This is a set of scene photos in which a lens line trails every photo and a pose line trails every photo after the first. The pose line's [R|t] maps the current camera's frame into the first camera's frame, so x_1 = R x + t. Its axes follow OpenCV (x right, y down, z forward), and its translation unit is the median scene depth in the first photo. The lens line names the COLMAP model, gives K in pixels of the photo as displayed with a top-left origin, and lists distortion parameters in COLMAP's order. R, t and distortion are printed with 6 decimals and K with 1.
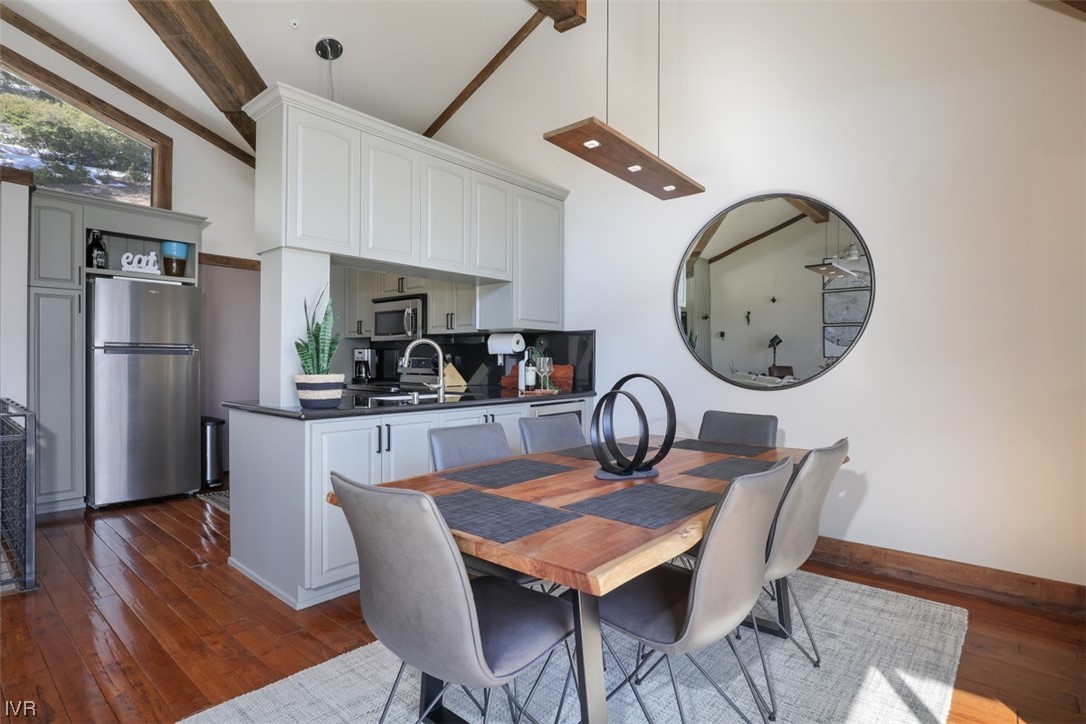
lens RADIAL K [[552.2, 0, 548.2], [0, 552.2, 359.2], [0, 0, 1]] dist [-0.019314, 0.002375]
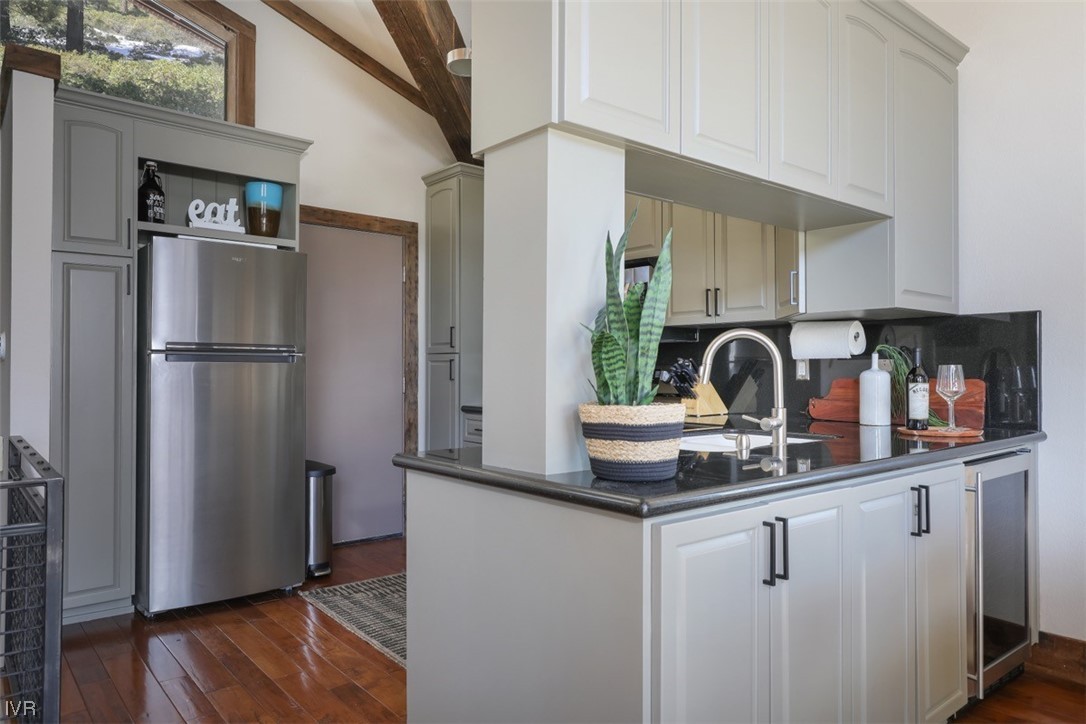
lens RADIAL K [[726.3, 0, 546.0], [0, 726.3, 356.5], [0, 0, 1]] dist [0.014451, -0.012223]
pose [[0.985693, -0.005811, -0.168452, -0.241037], [0.003166, 0.999867, -0.015969, -0.001158], [0.168523, 0.015207, 0.985580, 0.253046]]
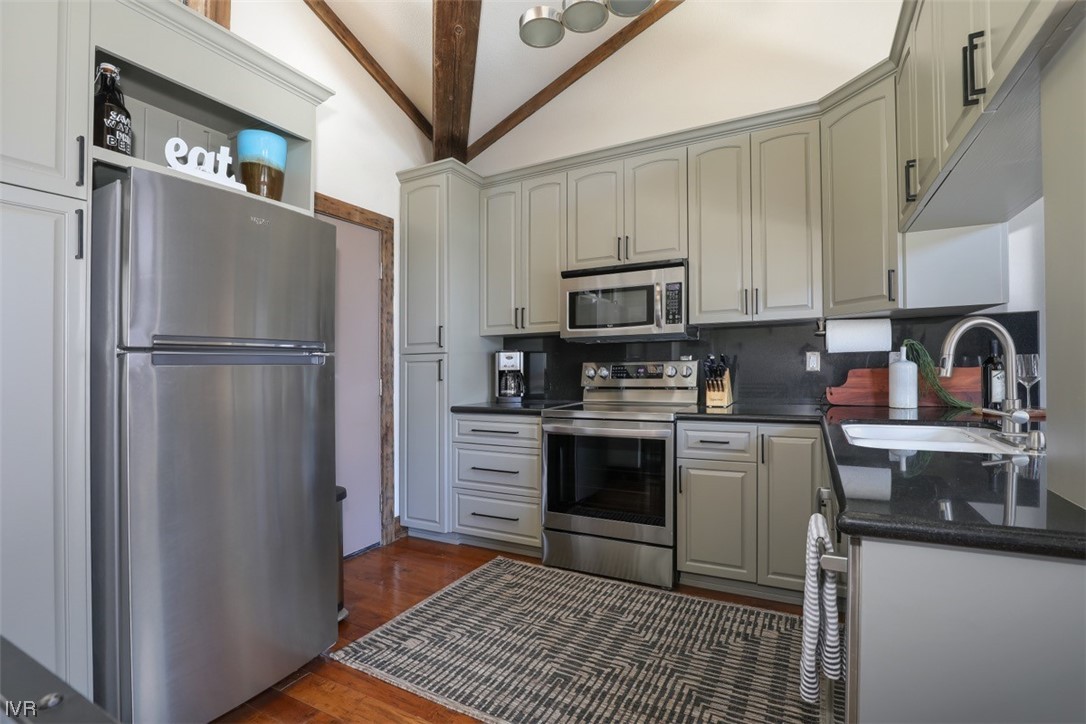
lens RADIAL K [[503.7, 0, 552.7], [0, 503.7, 354.8], [0, 0, 1]] dist [-0.032913, 0.004182]
pose [[0.974303, -0.017704, 0.224543, -0.568893], [0.022626, 0.999556, -0.019365, -0.003570], [-0.224101, 0.023948, 0.974272, 0.550105]]
